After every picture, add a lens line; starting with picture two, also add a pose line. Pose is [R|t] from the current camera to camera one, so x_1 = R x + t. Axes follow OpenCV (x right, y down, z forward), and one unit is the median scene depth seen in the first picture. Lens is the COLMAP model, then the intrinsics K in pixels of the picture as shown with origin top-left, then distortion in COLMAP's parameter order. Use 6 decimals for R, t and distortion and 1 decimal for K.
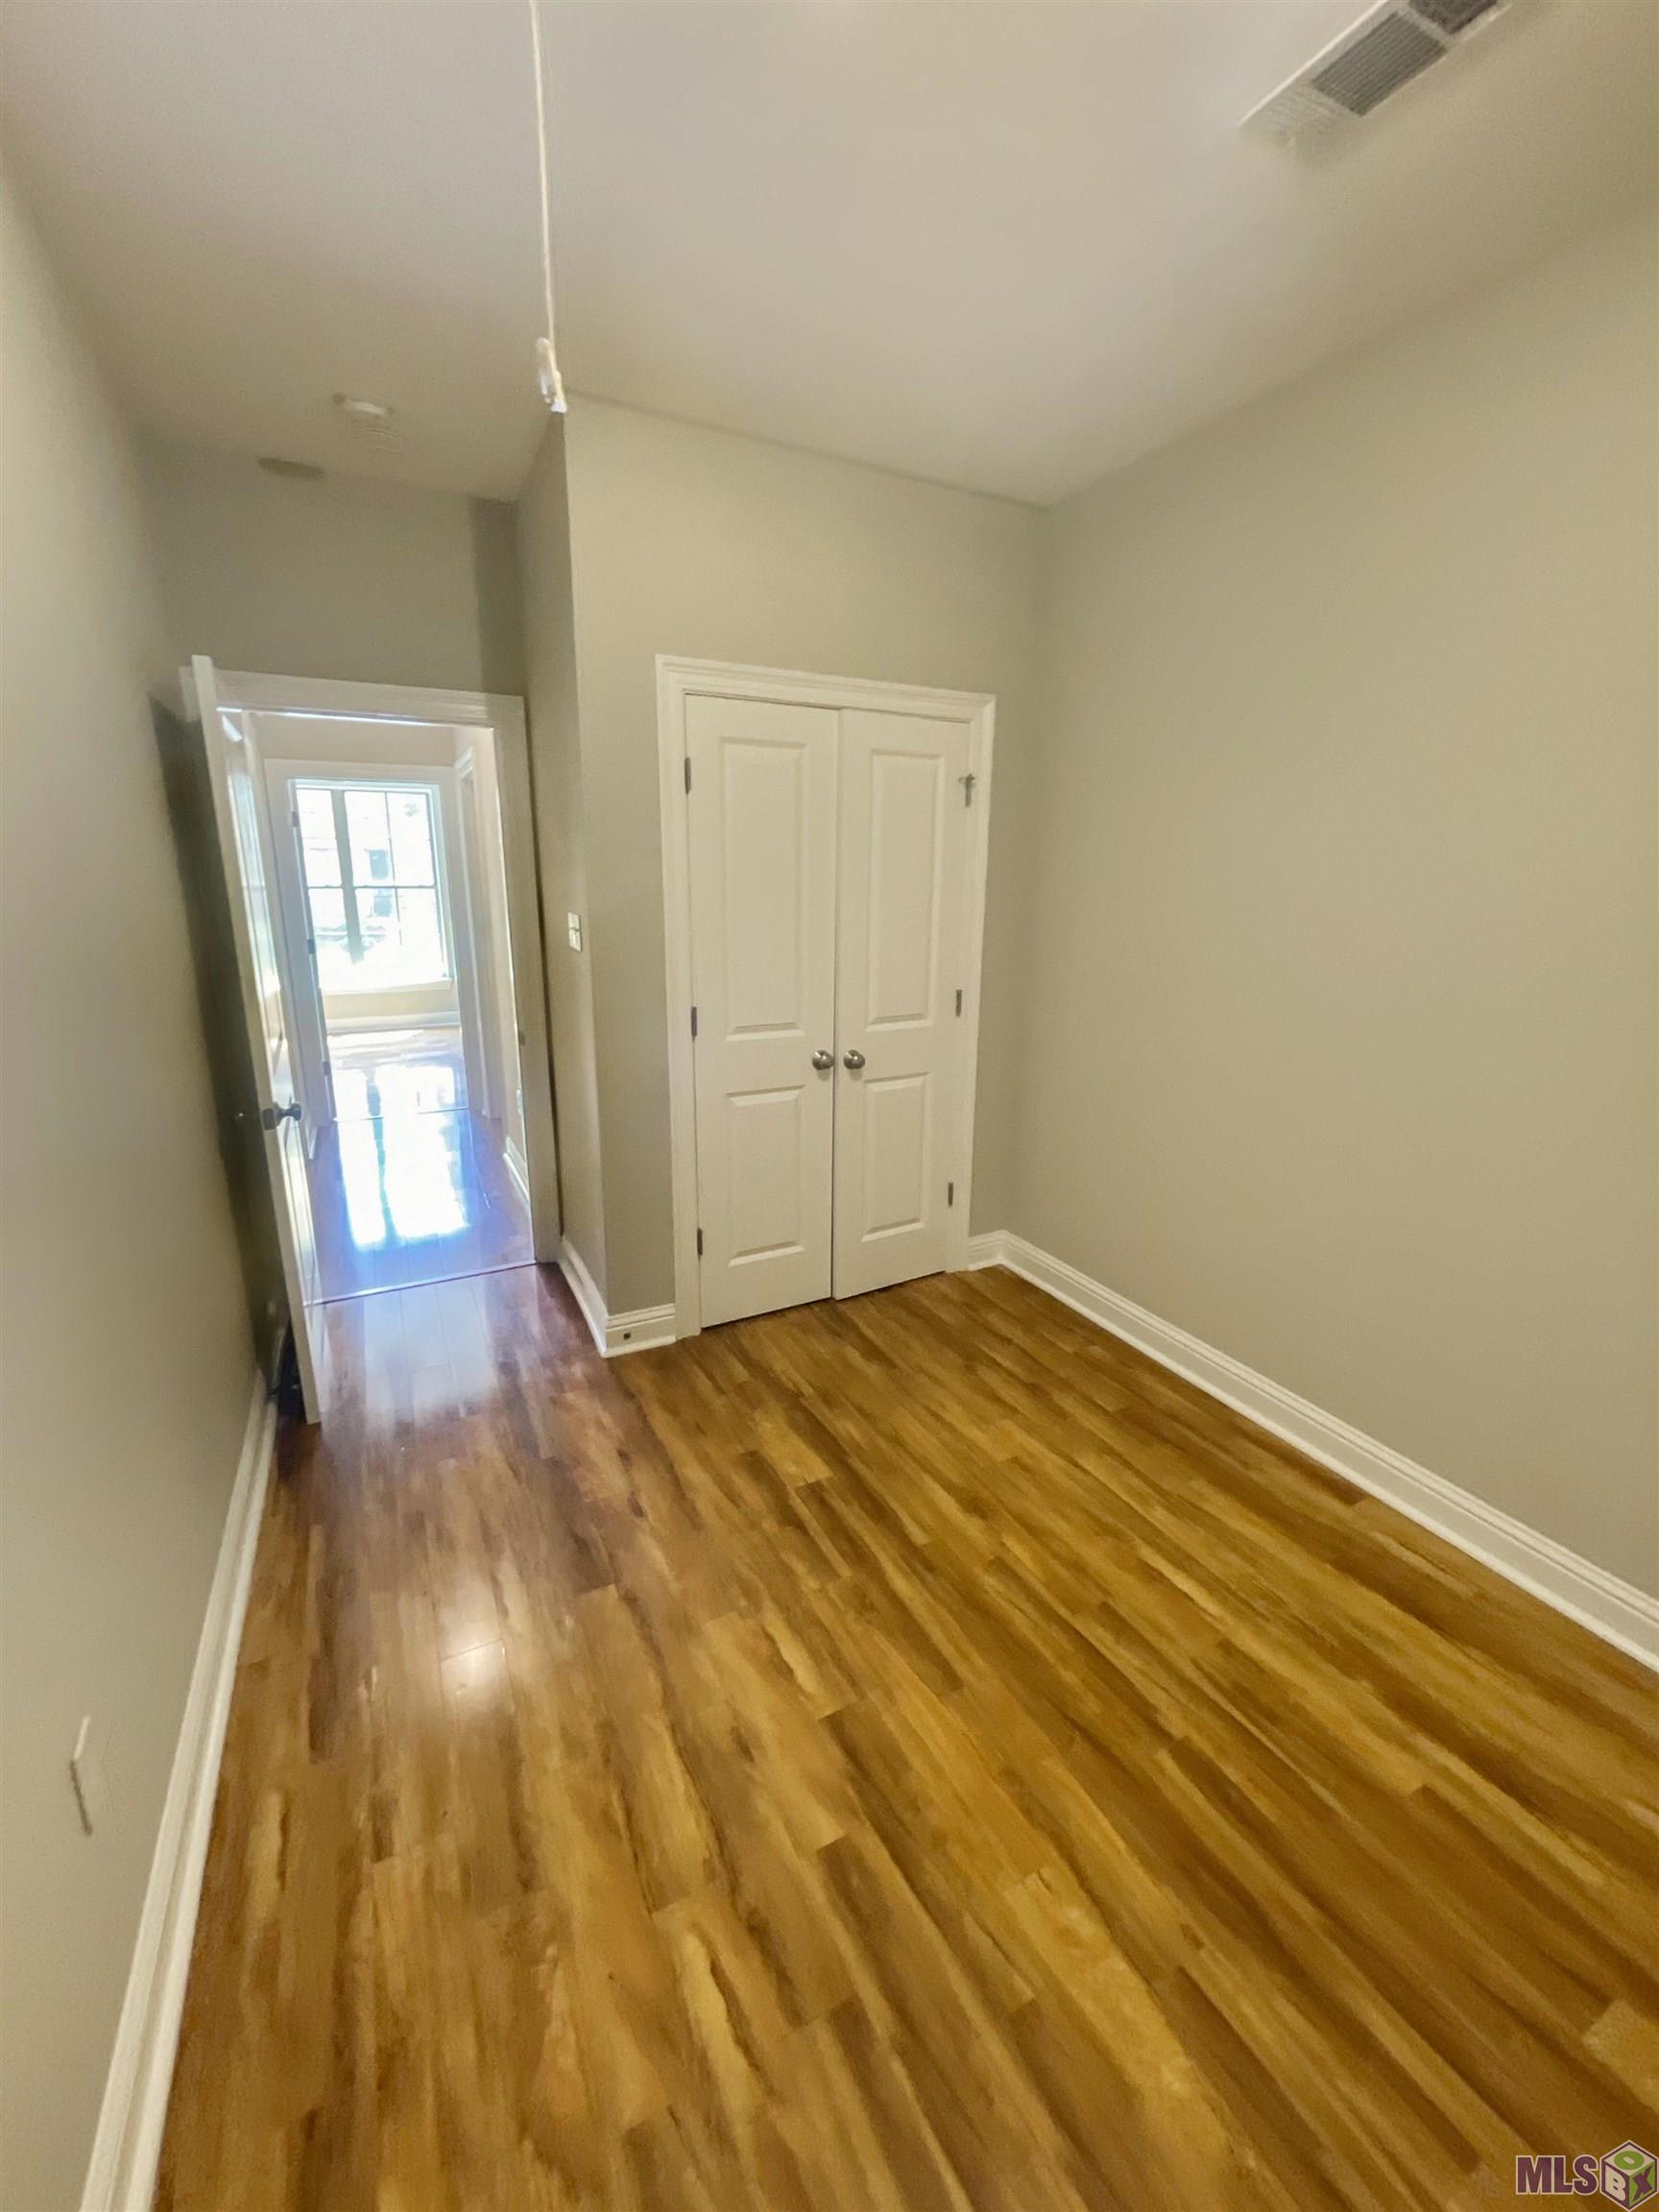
lens RADIAL K [[906.1, 0, 827.2], [0, 906.1, 1093.1], [0, 0, 1]] dist [-0.003695, 0.002566]
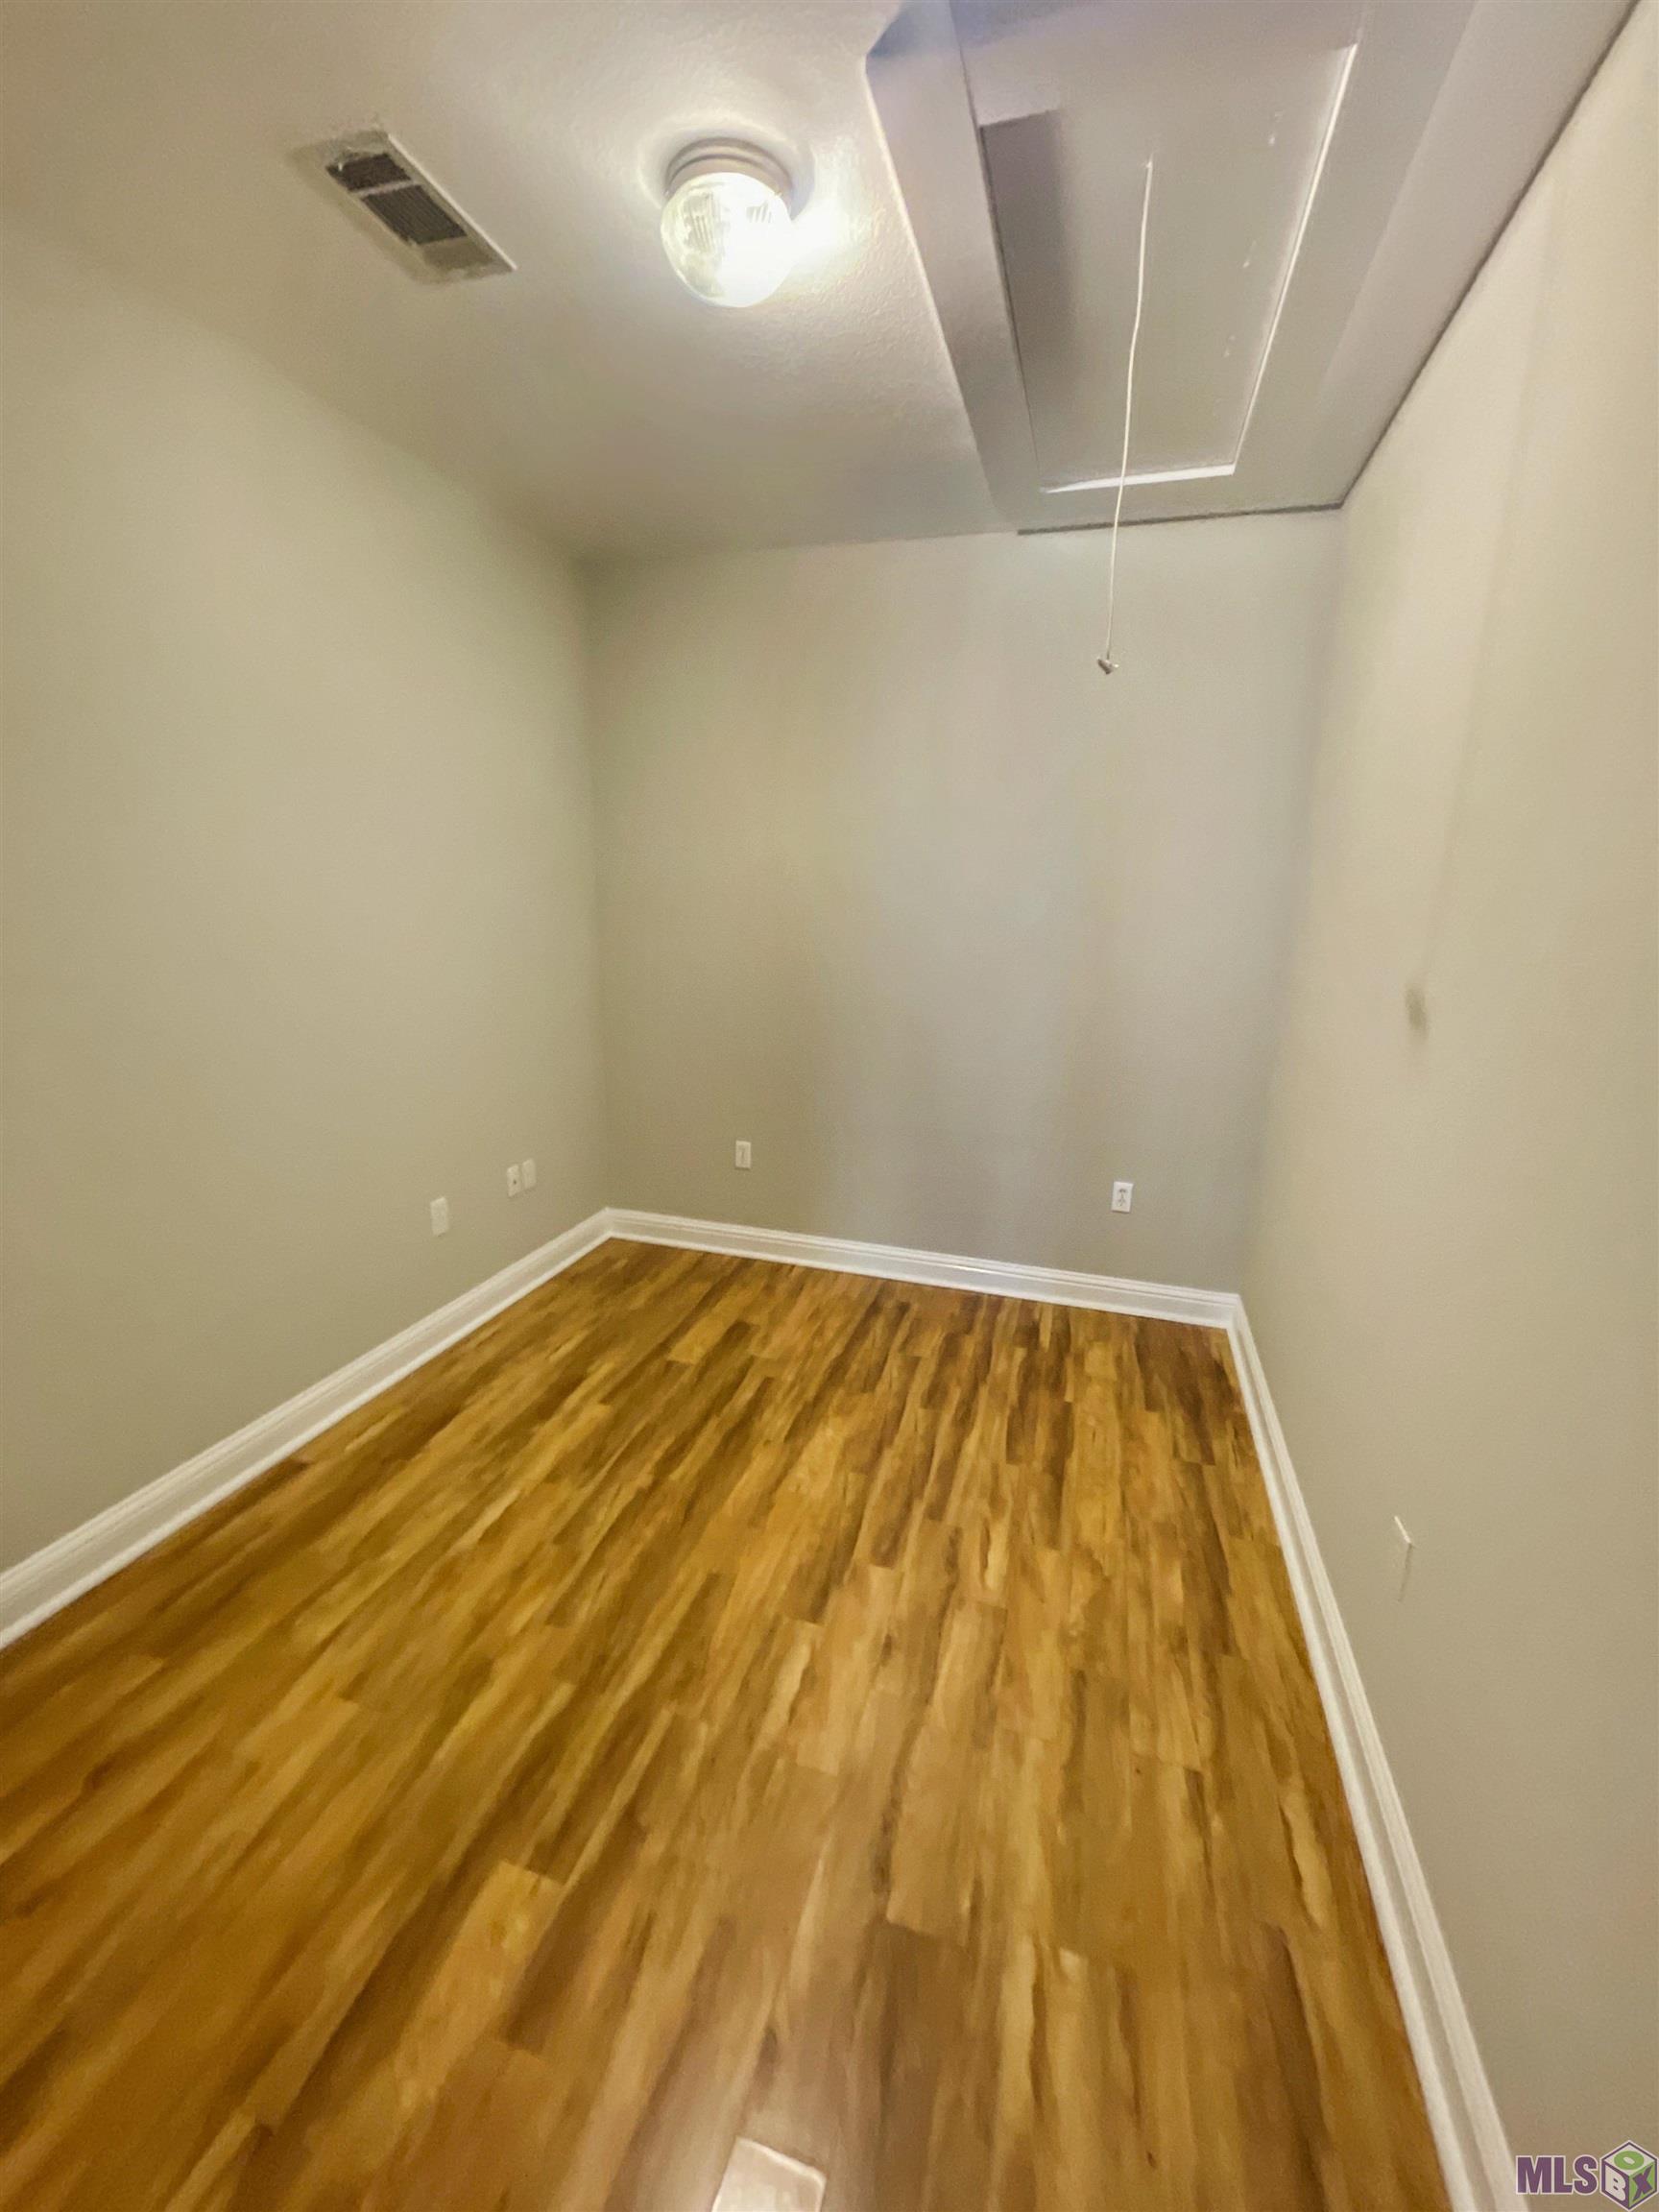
lens RADIAL K [[906.1, 0, 821.1], [0, 906.1, 1096.5], [0, 0, 1]] dist [-0.003695, 0.002566]
pose [[-0.717584, -0.178671, 0.673164, -0.640423], [0.137260, 0.911298, 0.388195, -0.350255], [-0.682812, 0.370961, -0.629409, 1.431239]]
